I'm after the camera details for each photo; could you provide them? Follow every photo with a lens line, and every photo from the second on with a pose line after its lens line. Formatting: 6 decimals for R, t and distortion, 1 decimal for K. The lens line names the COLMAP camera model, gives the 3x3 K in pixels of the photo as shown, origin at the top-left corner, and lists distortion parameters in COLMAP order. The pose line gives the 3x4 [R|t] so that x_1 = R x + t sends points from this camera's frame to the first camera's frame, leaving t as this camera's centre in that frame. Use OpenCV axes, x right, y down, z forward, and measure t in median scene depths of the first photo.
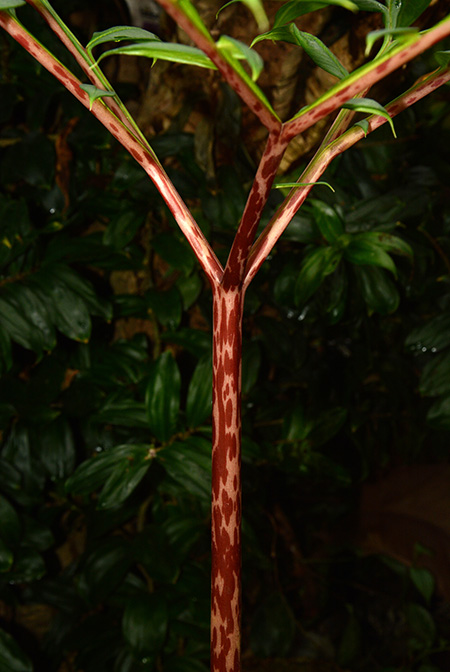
lens RADIAL K [[1197.7, 0, 225.0], [0, 1197.7, 336.0], [0, 0, 1]] dist [0.273989, 0.068229]
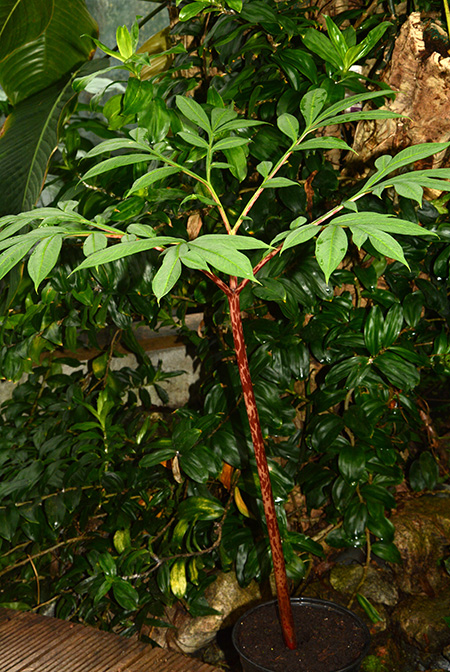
lens RADIAL K [[1197.7, 0, 225.0], [0, 1197.7, 336.0], [0, 0, 1]] dist [0.273989, 0.068229]
pose [[0.996586, -0.015827, -0.081028, -0.106536], [0.020954, 0.997805, 0.062811, -0.049423], [0.079856, -0.064294, 0.994731, -0.685556]]
